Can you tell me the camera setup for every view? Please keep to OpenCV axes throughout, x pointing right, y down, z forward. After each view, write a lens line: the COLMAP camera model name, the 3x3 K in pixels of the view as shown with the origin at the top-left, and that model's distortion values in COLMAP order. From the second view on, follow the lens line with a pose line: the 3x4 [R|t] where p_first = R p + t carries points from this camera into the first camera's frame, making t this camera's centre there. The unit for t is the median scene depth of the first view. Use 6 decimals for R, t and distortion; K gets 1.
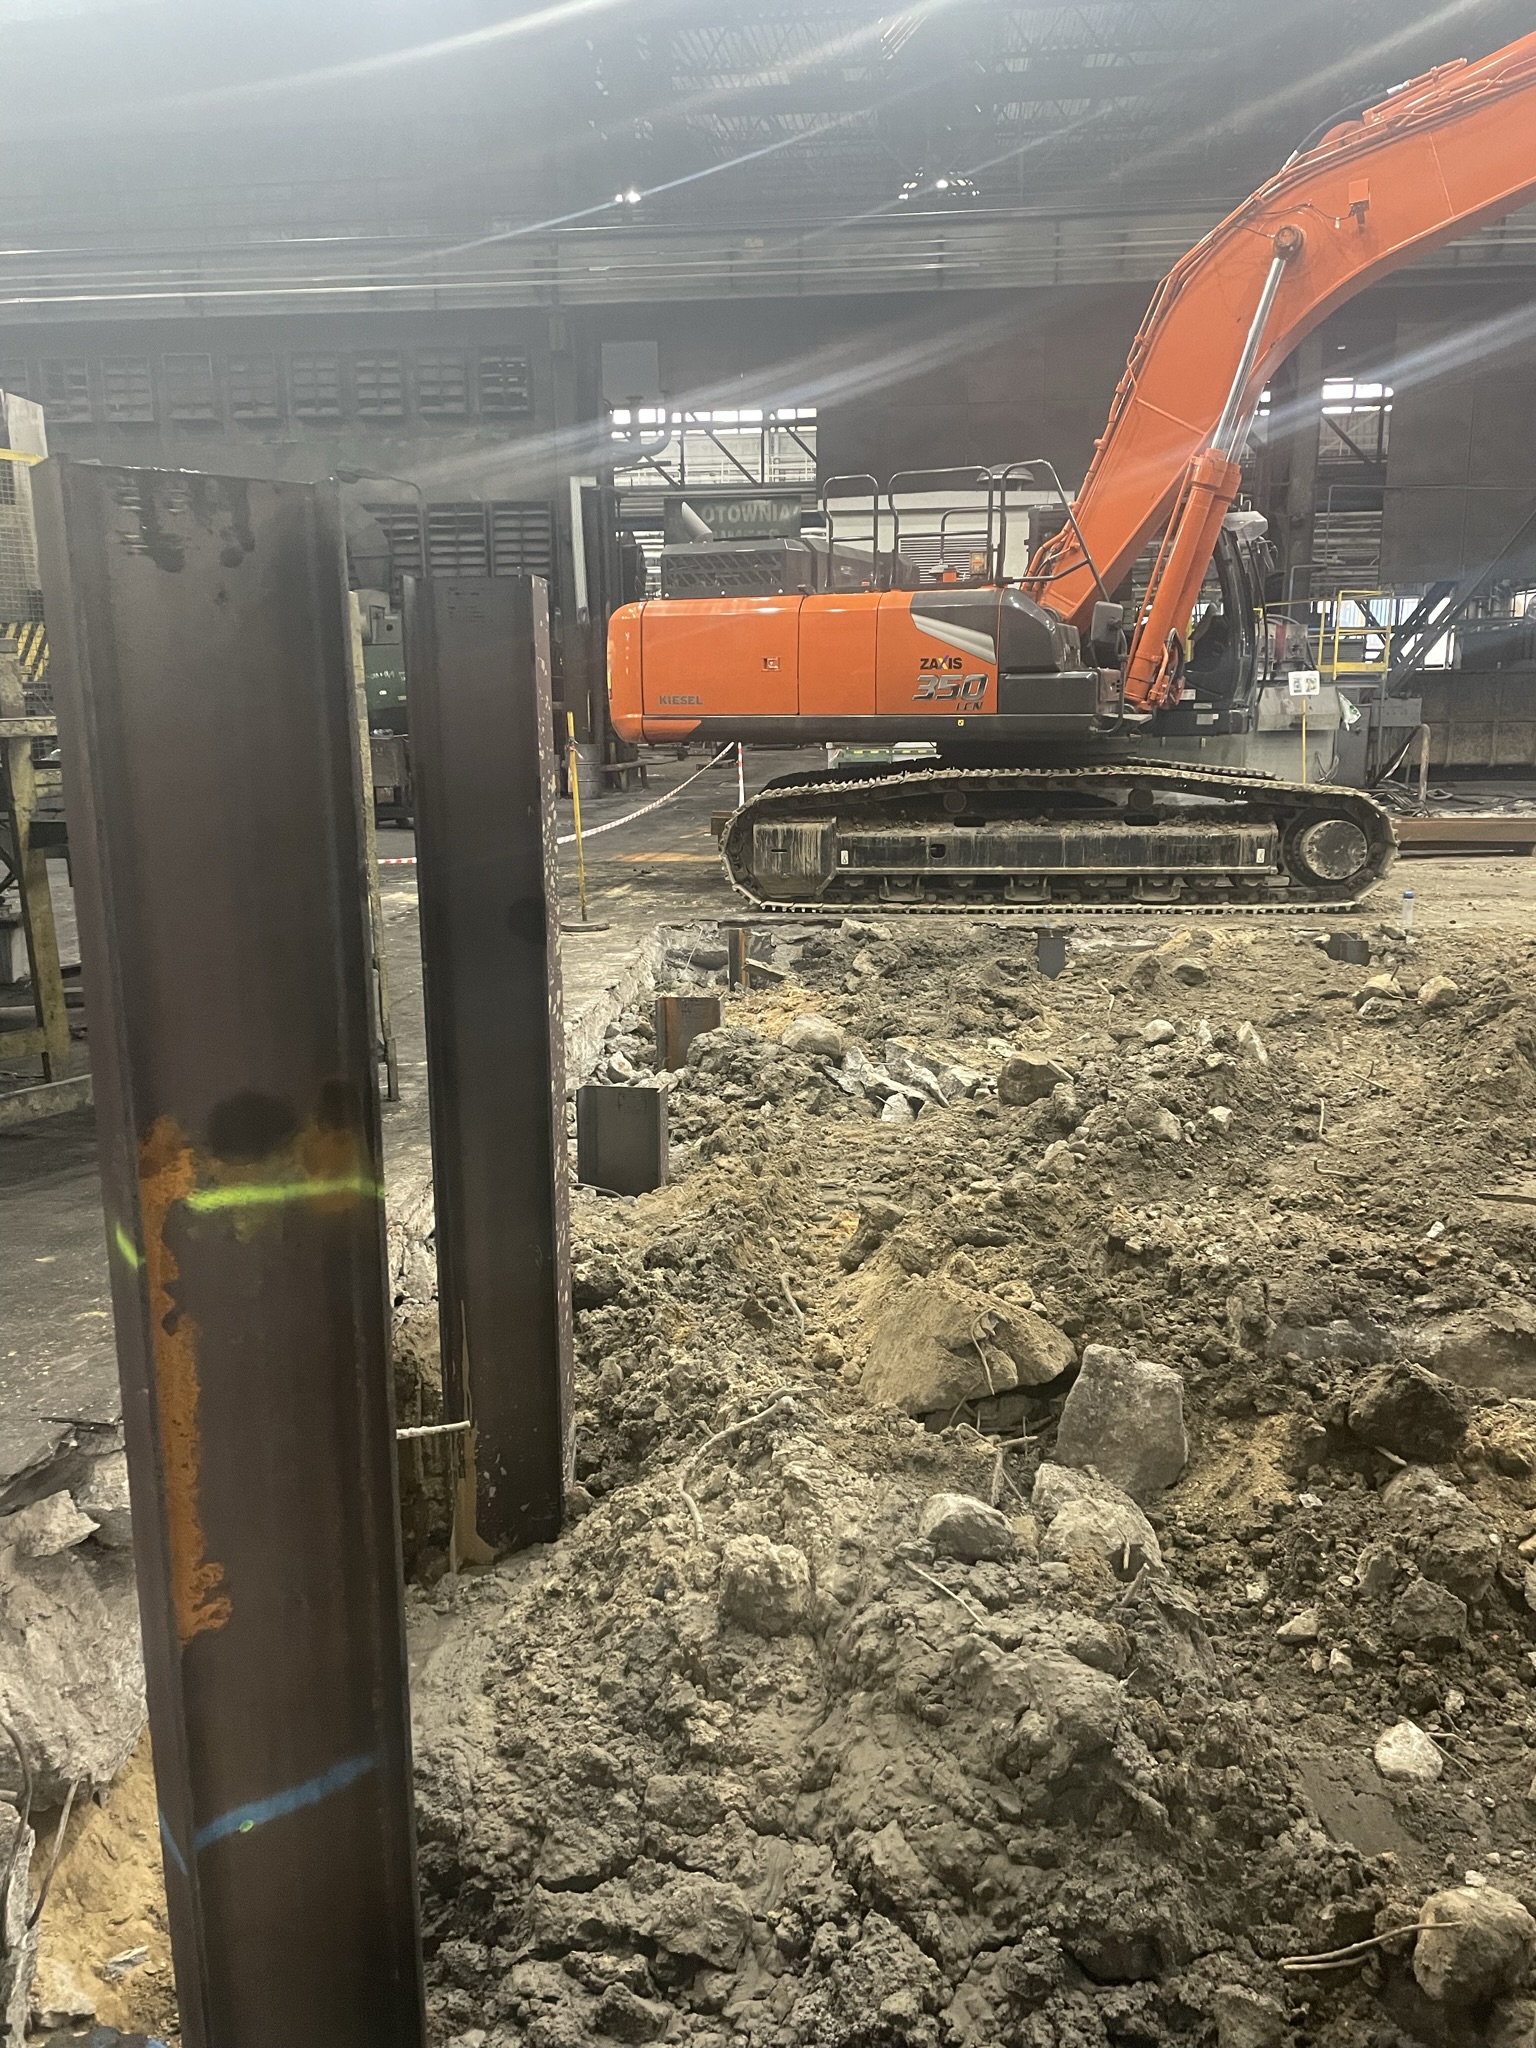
lens RADIAL K [[1519.0, 0, 755.2], [0, 1519.0, 1026.5], [0, 0, 1]] dist [0.093551, -0.109570]
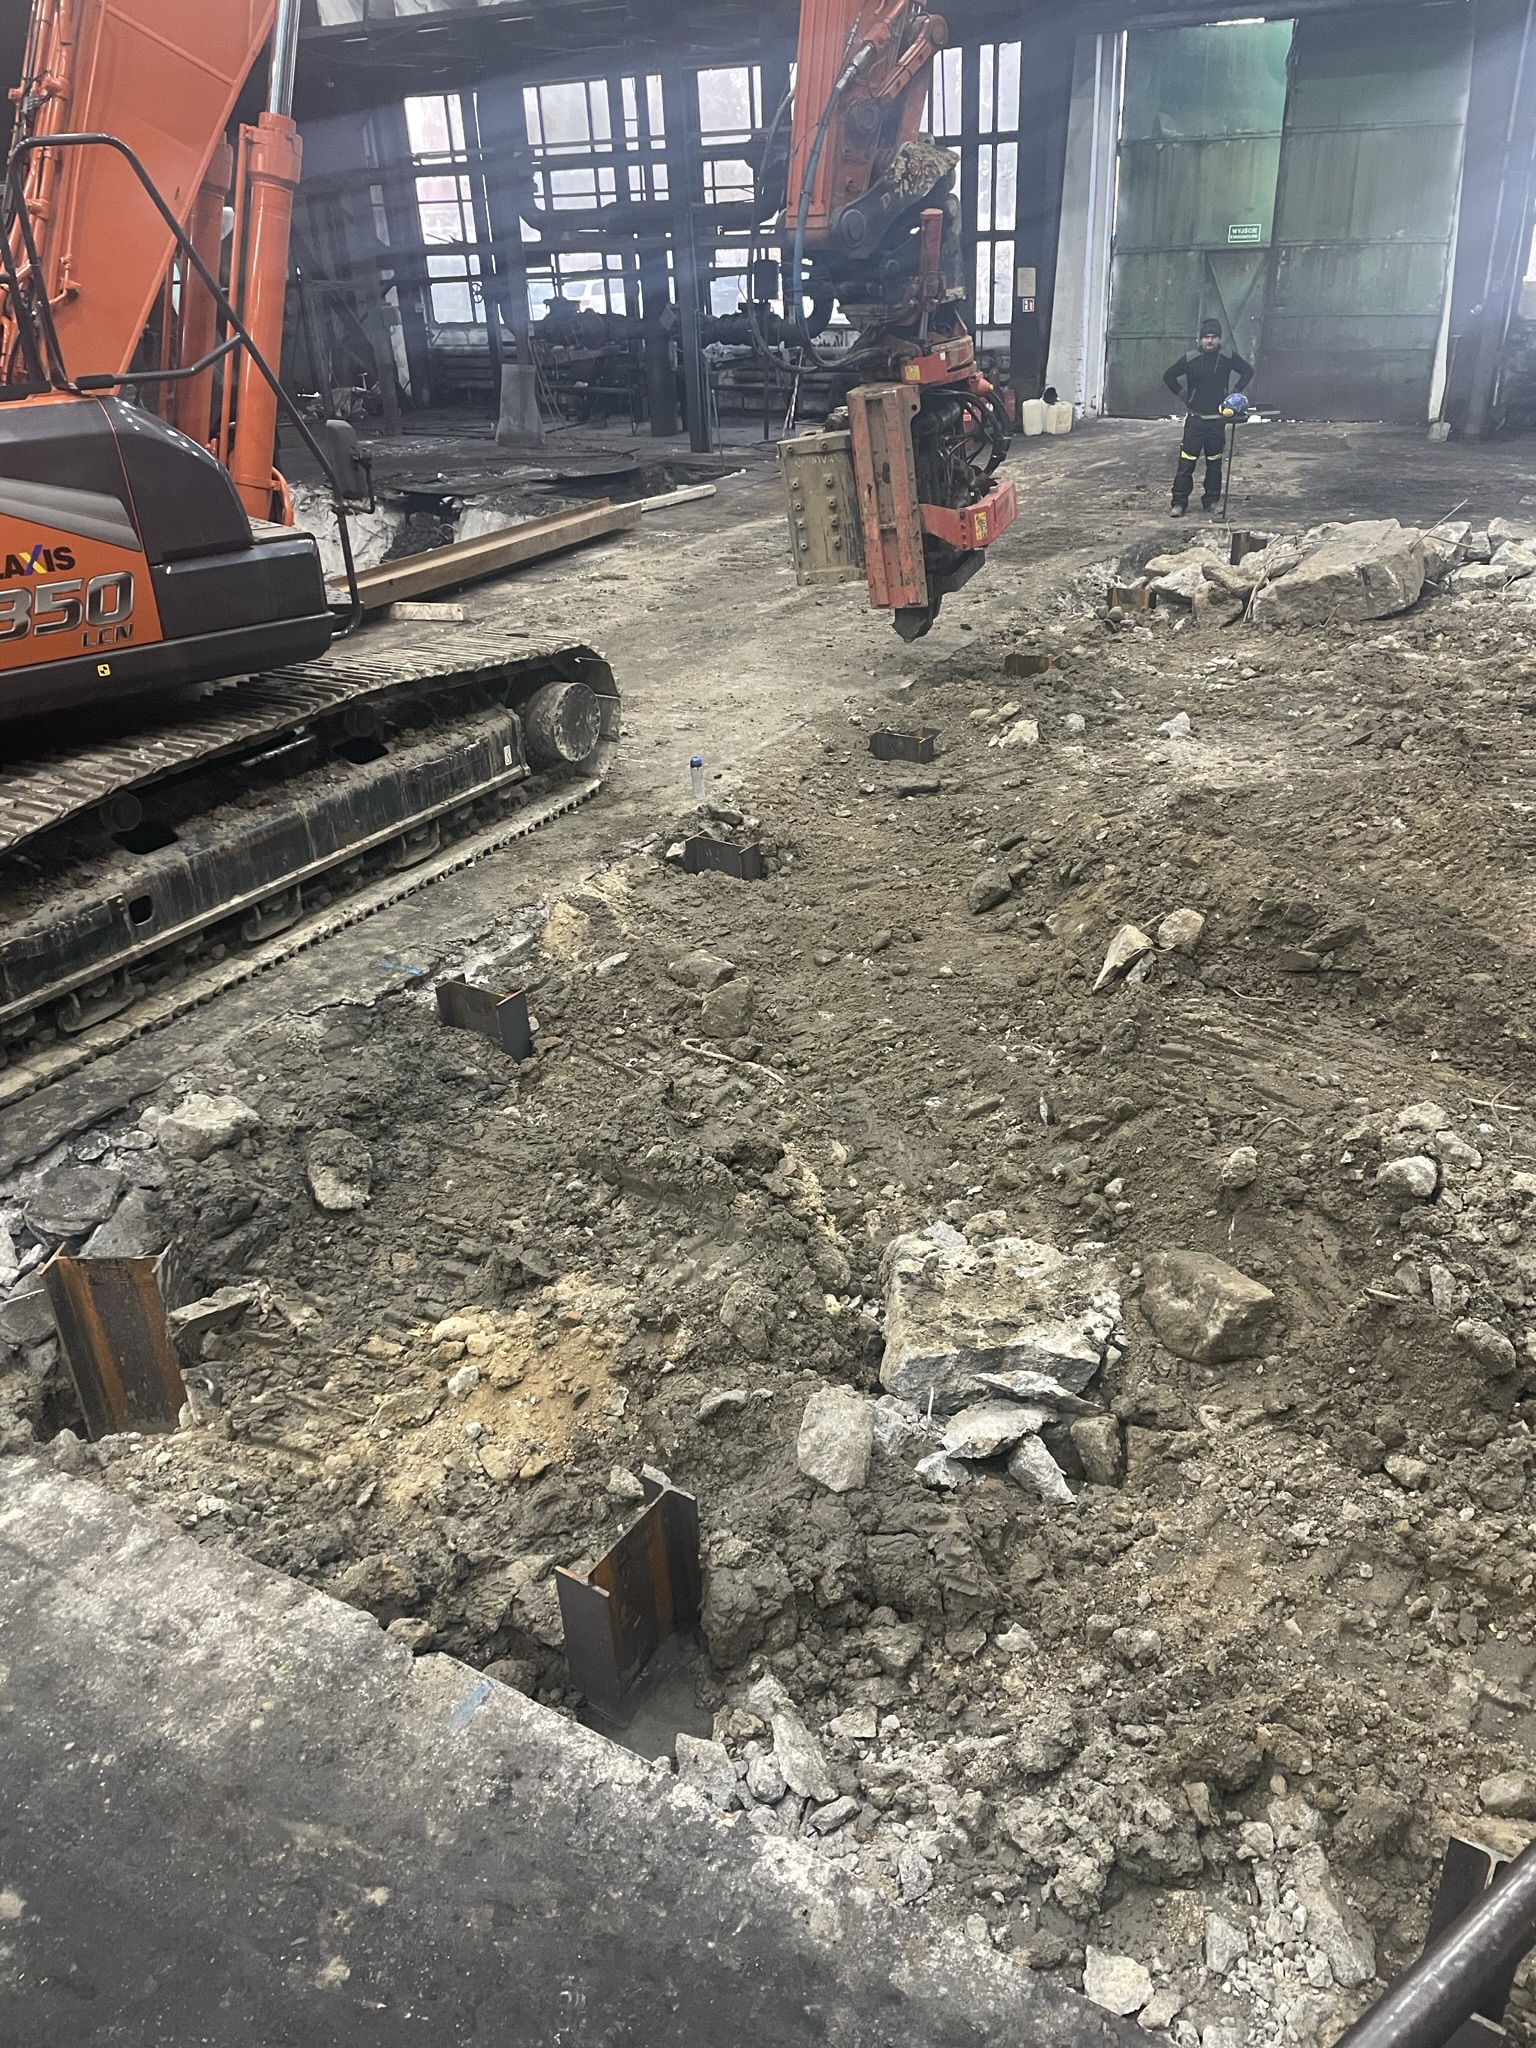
lens RADIAL K [[1519.0, 0, 755.2], [0, 1519.0, 1026.5], [0, 0, 1]] dist [0.093551, -0.109570]
pose [[0.435776, -0.431777, 0.789727, -0.546667], [0.234453, 0.901585, 0.363562, -0.525810], [-0.868983, 0.026722, 0.494120, 1.260519]]
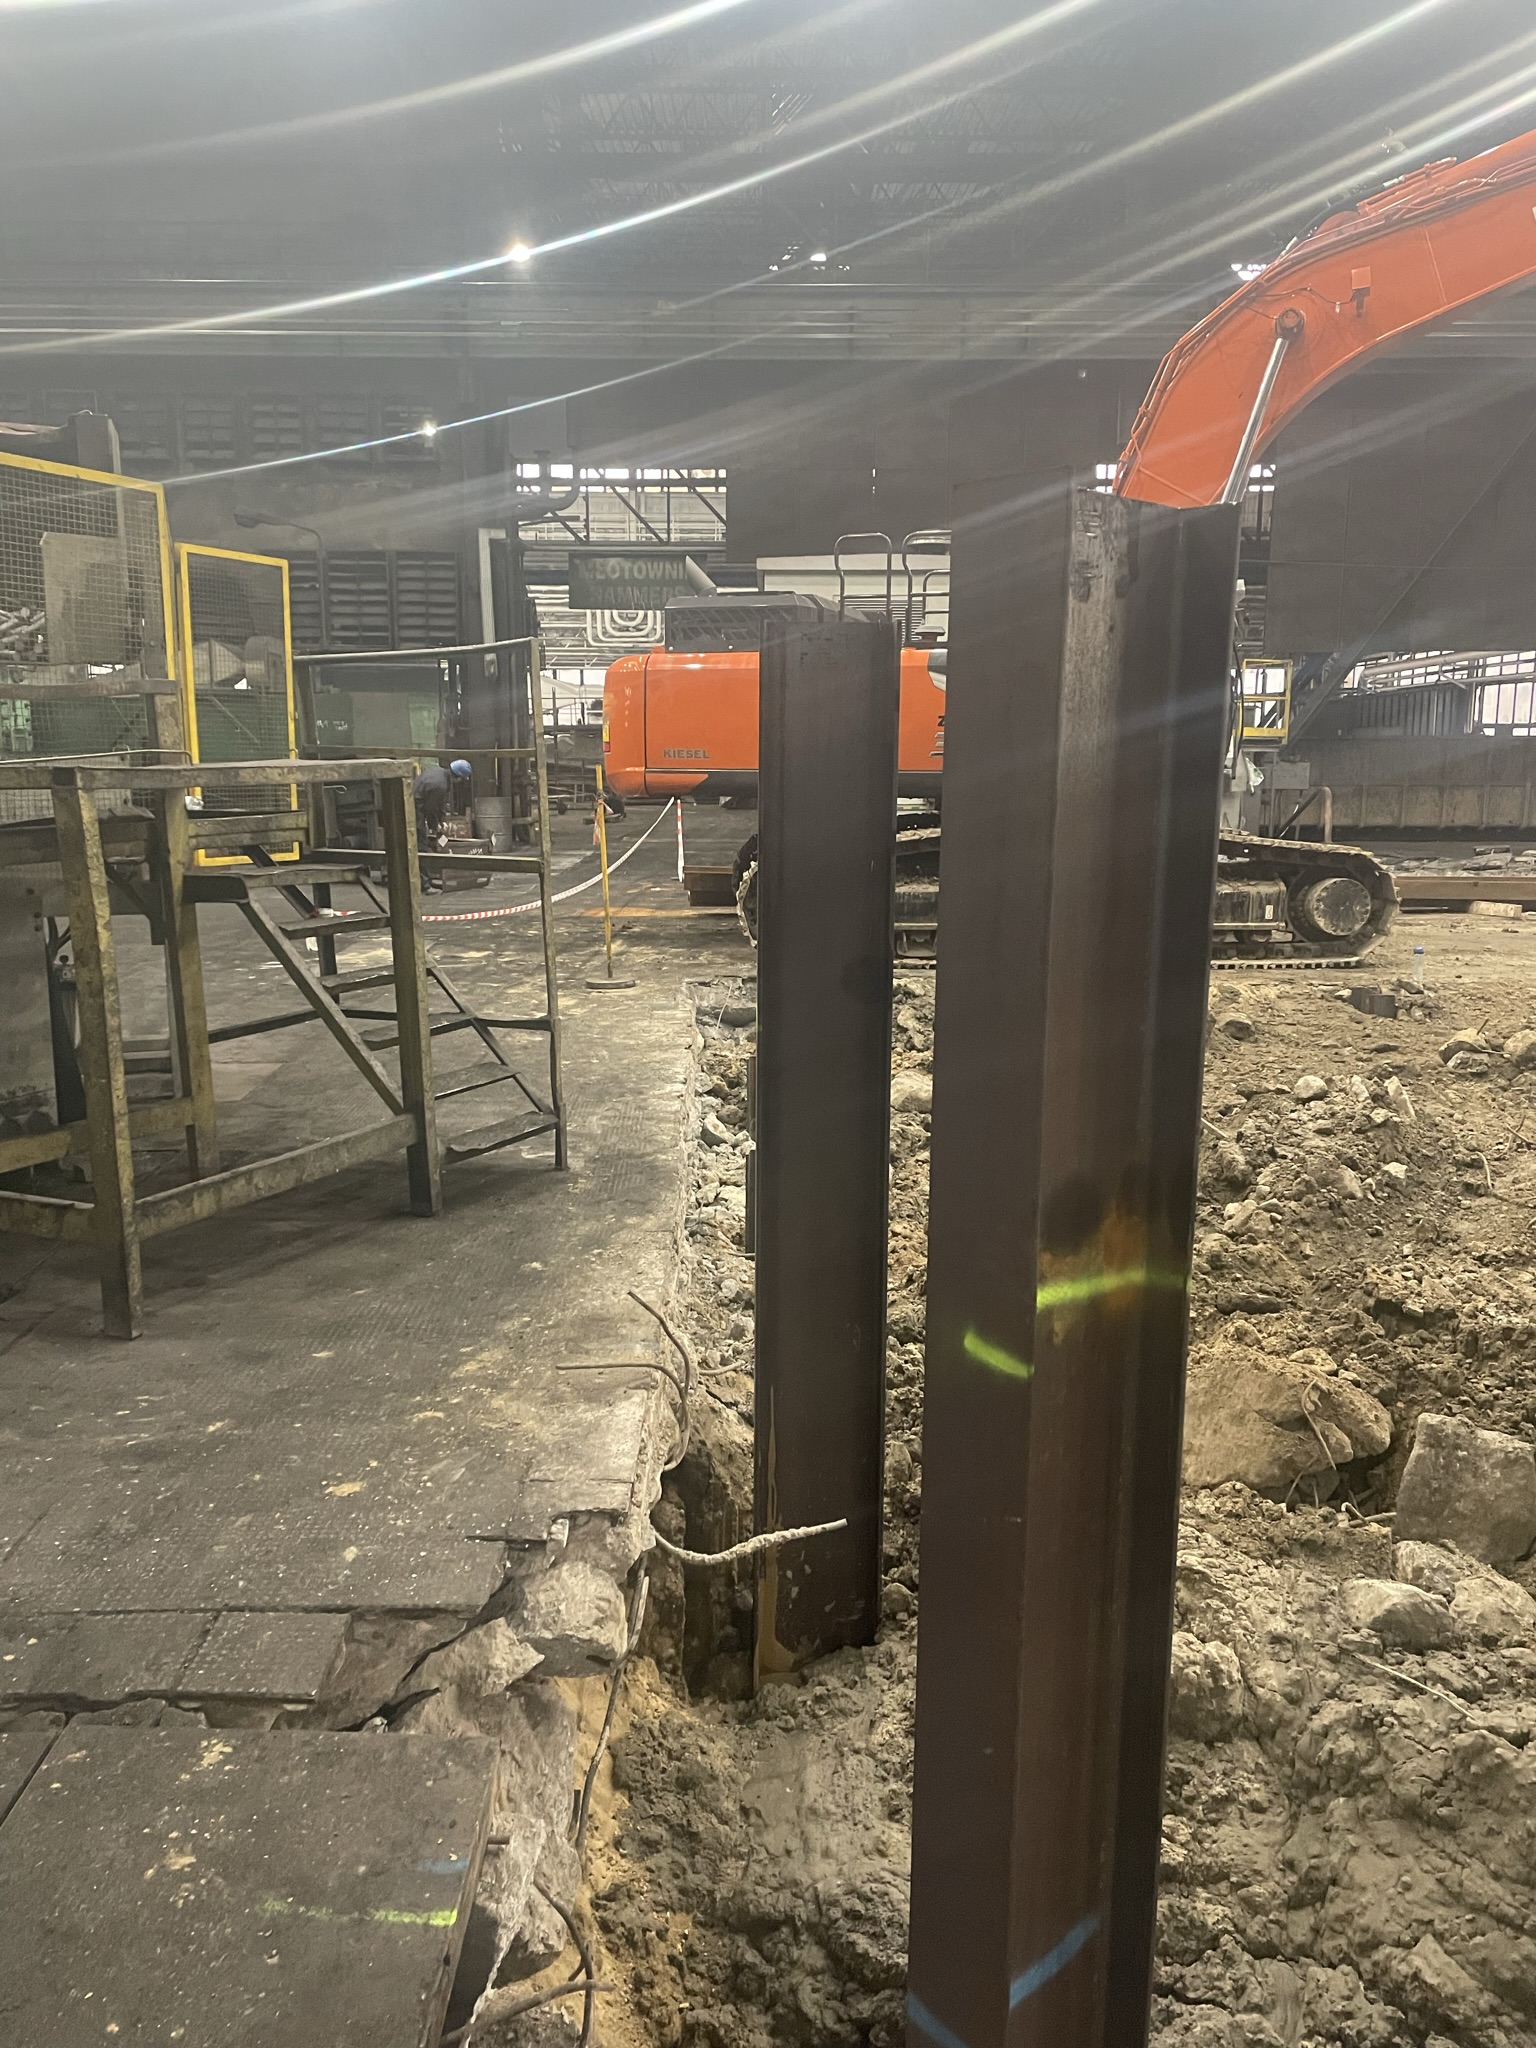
lens RADIAL K [[1519.0, 0, 755.2], [0, 1519.0, 1026.5], [0, 0, 1]] dist [0.093551, -0.109570]
pose [[0.993696, -0.007166, 0.111879, -0.287887], [0.011156, 0.999322, -0.035081, -0.007610], [-0.111552, 0.036108, 0.993102, 0.060412]]
